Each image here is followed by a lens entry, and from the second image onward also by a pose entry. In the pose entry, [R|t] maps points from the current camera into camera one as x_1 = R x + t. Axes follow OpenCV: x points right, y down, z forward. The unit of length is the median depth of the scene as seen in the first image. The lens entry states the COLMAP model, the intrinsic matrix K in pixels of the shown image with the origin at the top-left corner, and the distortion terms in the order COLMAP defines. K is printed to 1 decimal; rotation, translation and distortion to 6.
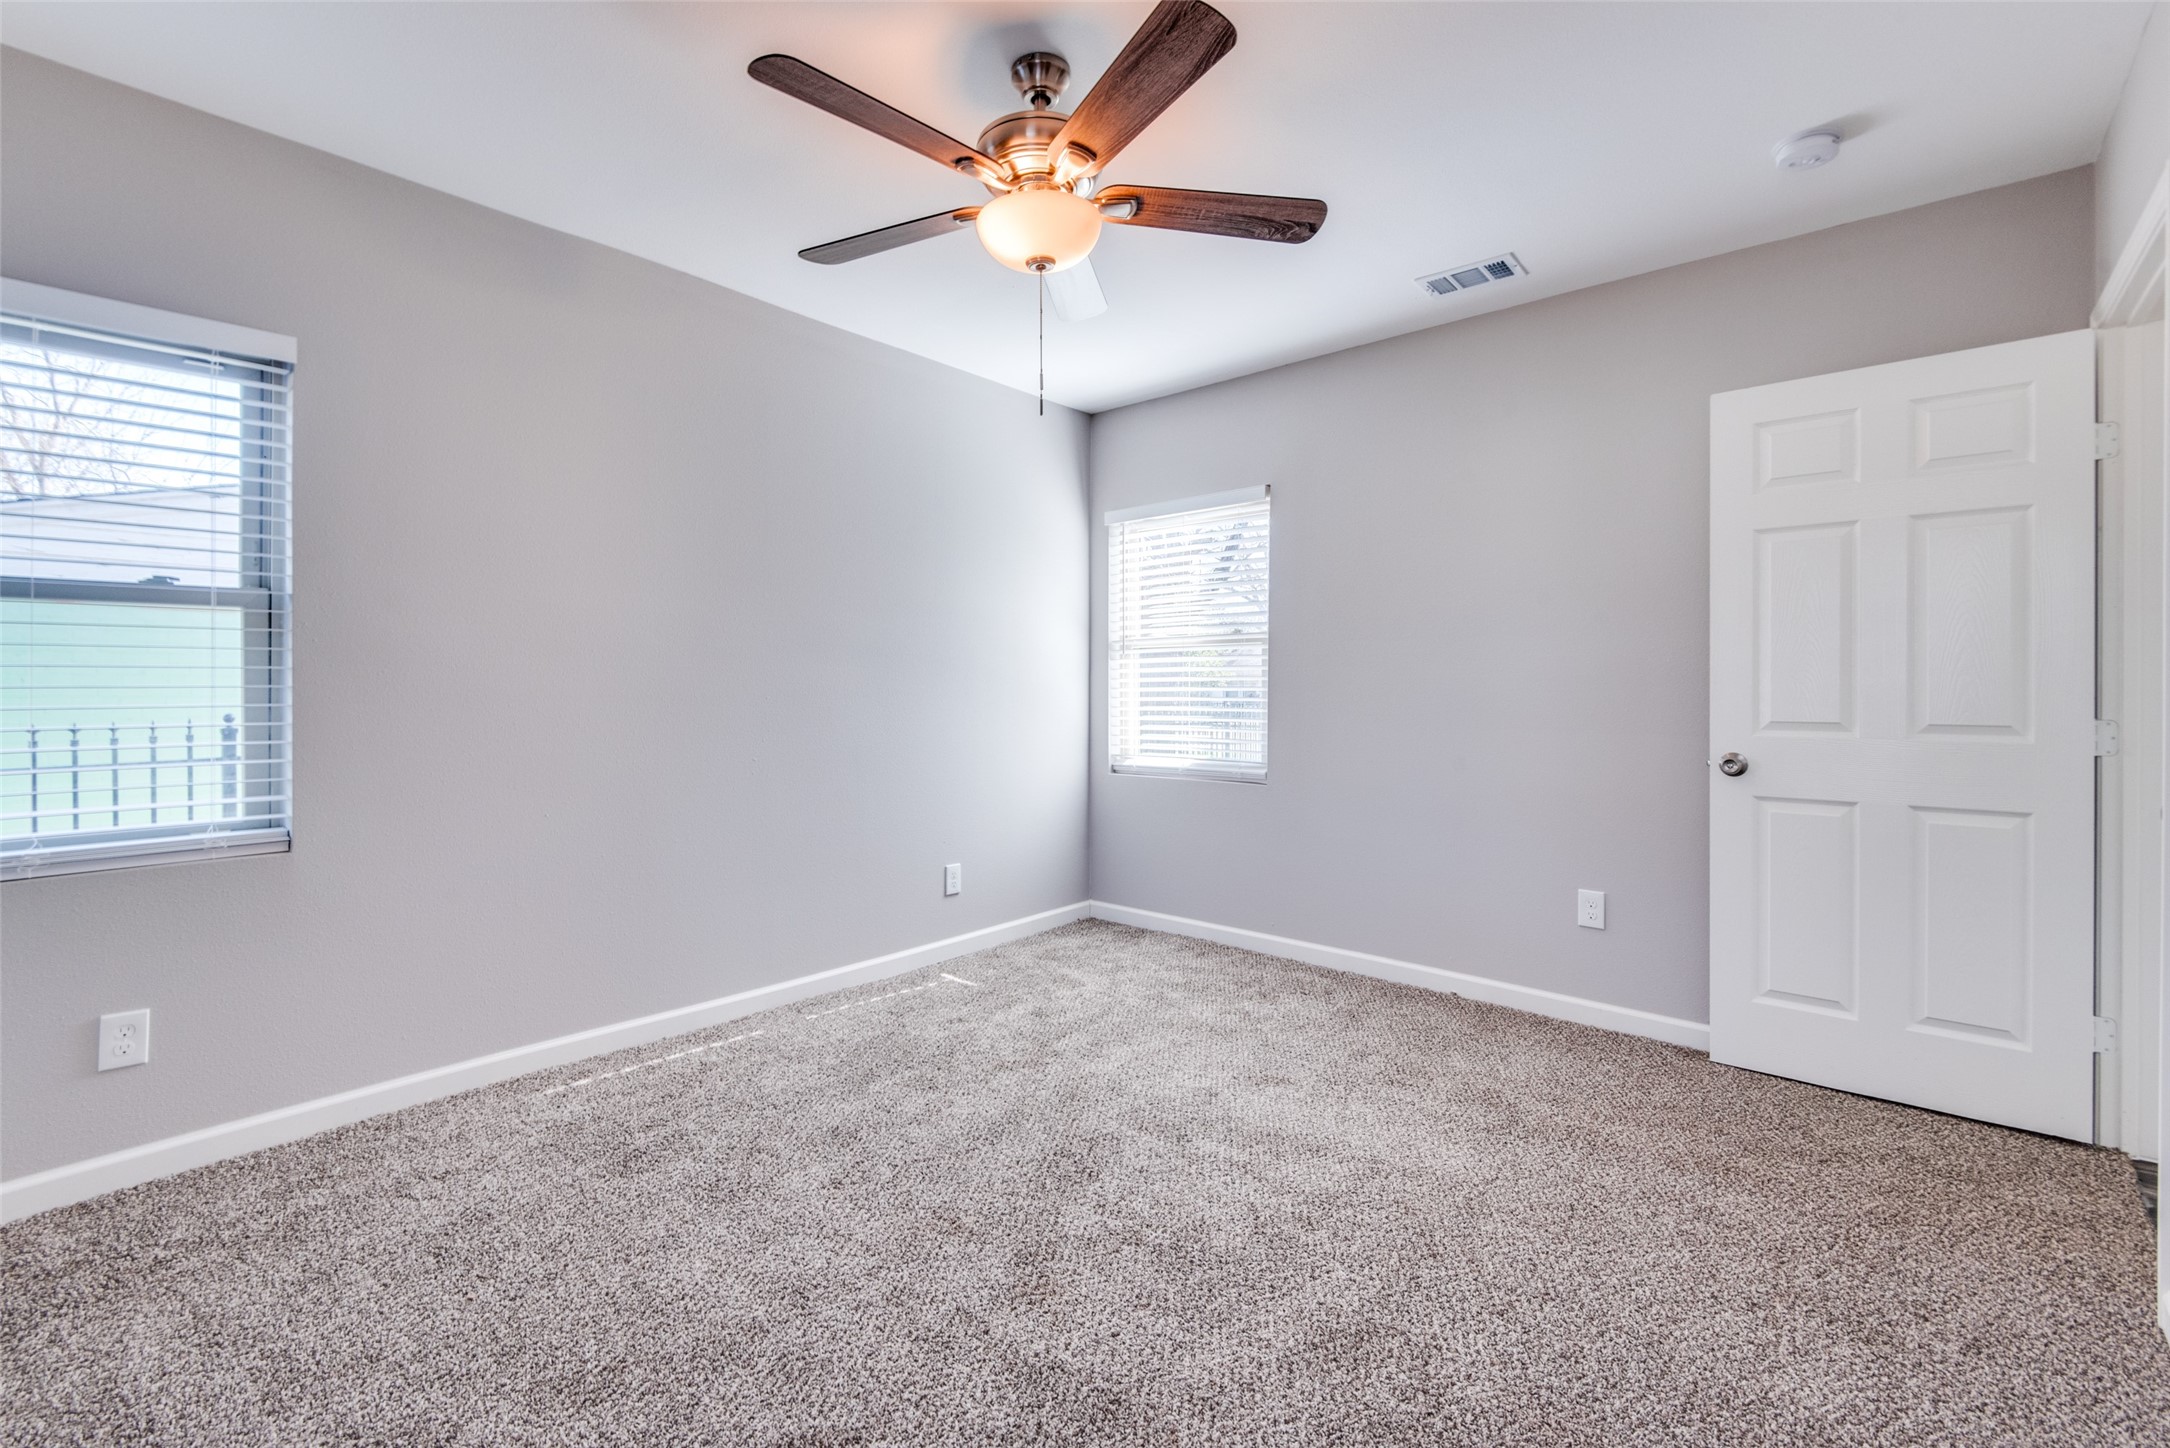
lens RADIAL K [[943.3, 0, 1072.5], [0, 943.3, 702.1], [0, 0, 1]] dist [0.018797, -0.013412]
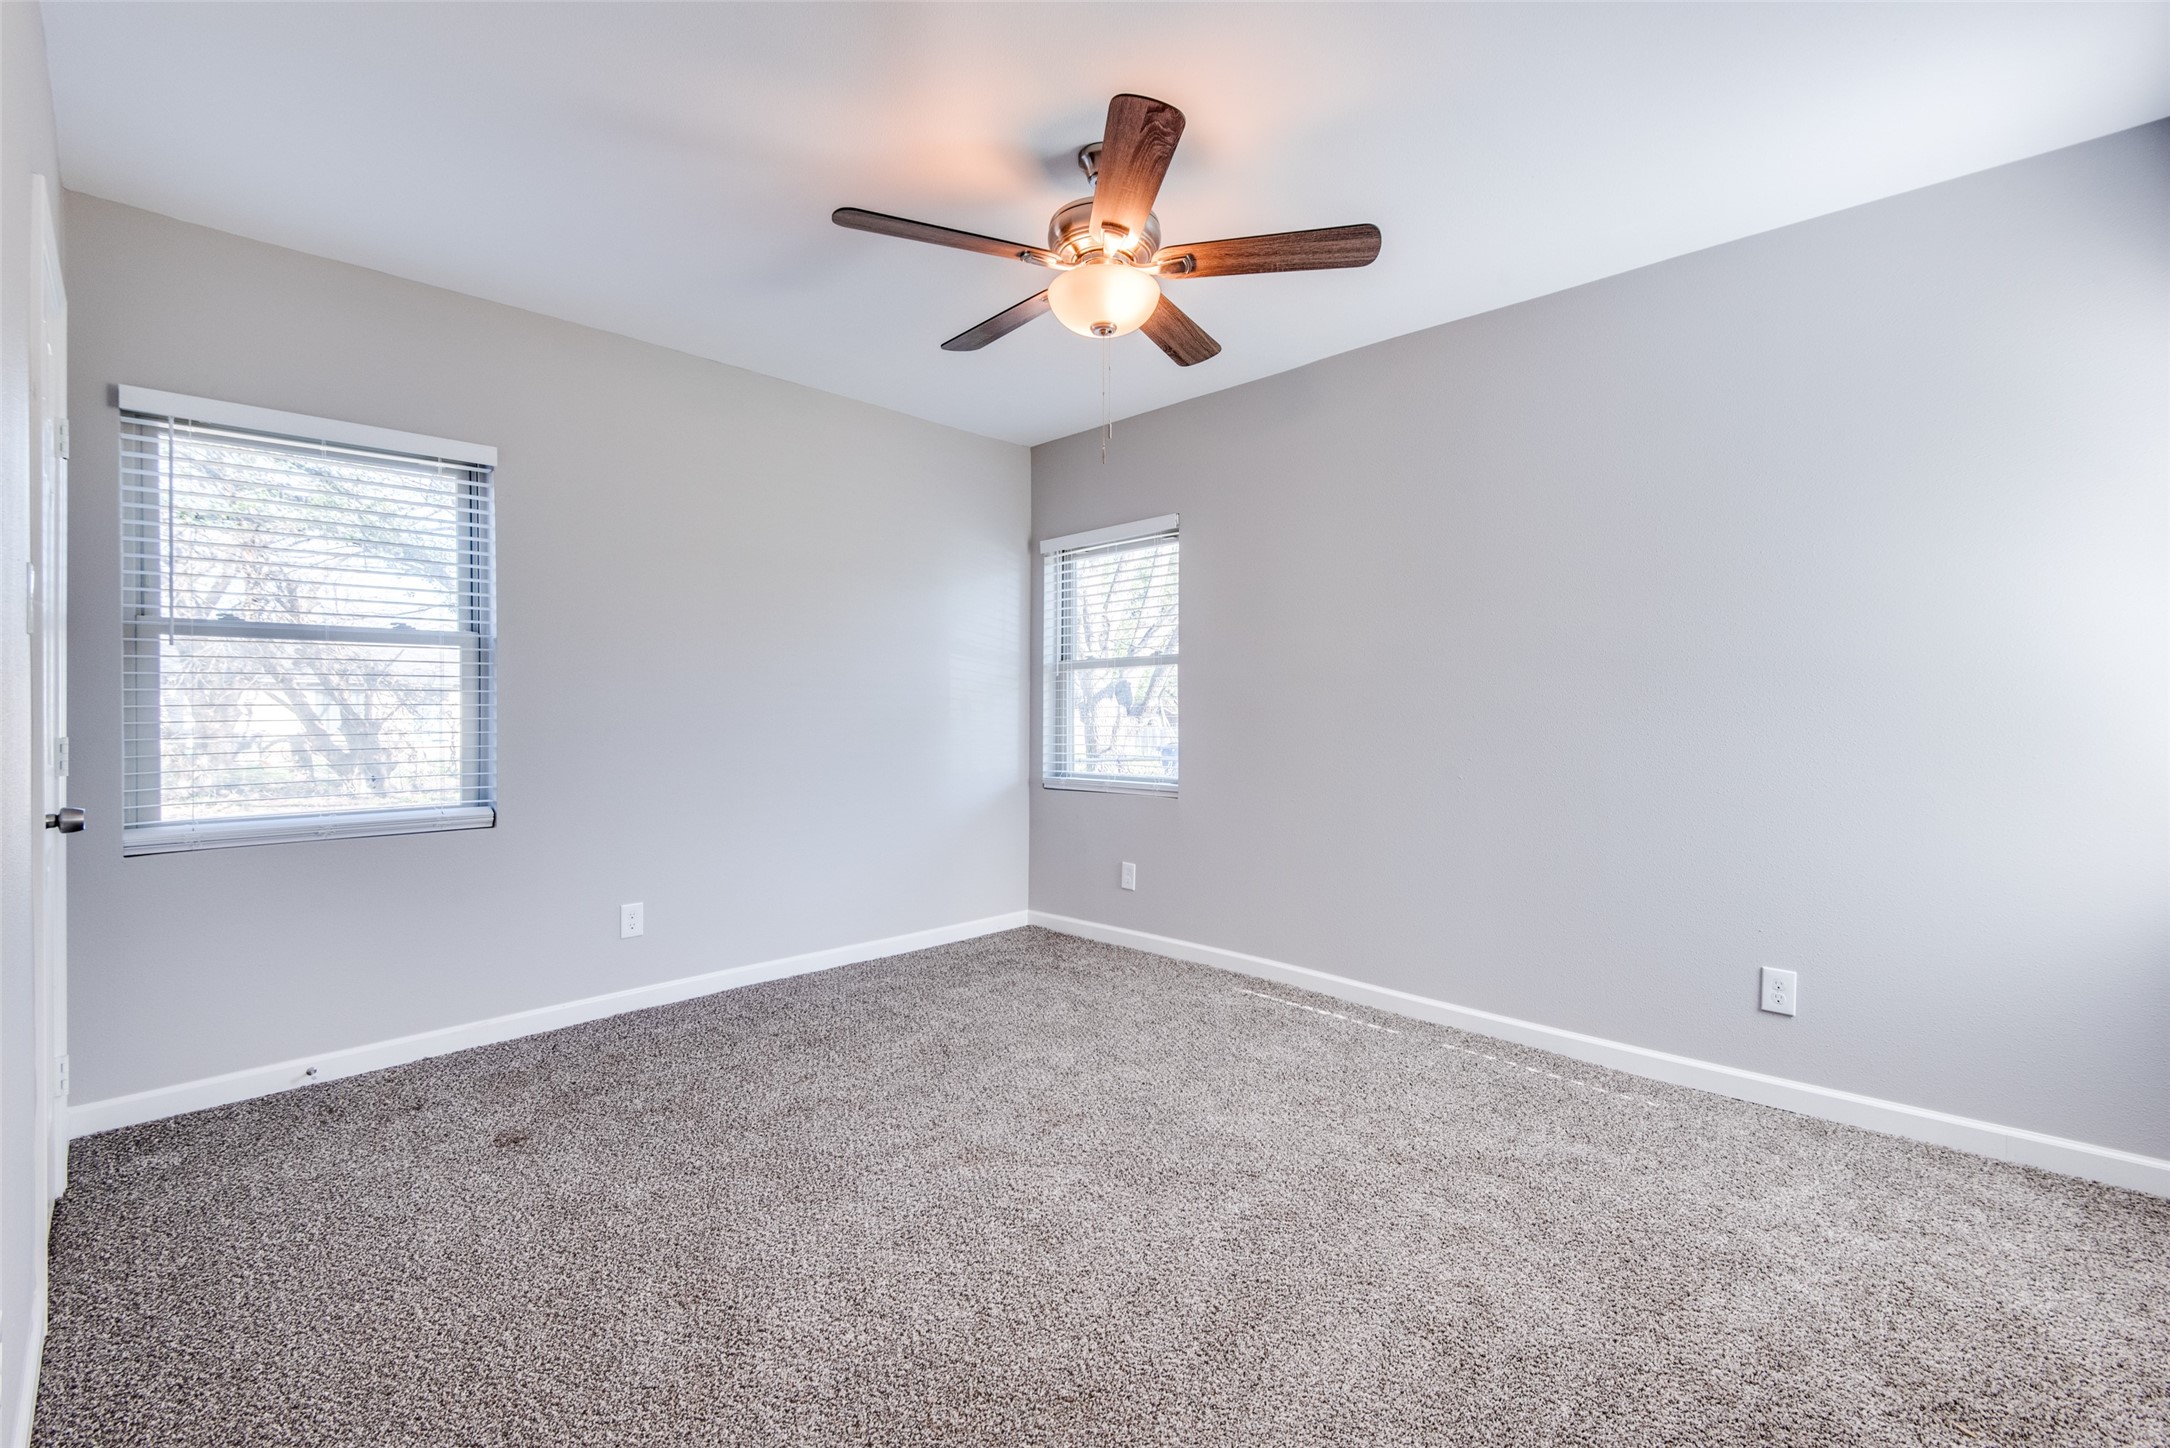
lens RADIAL K [[943.3, 0, 1072.5], [0, 943.3, 702.1], [0, 0, 1]] dist [0.018797, -0.013412]
pose [[-0.071235, -0.006208, -0.997440, 0.876174], [-0.011152, 0.999923, -0.005427, -0.008467], [0.997397, 0.010736, -0.071299, 0.840656]]
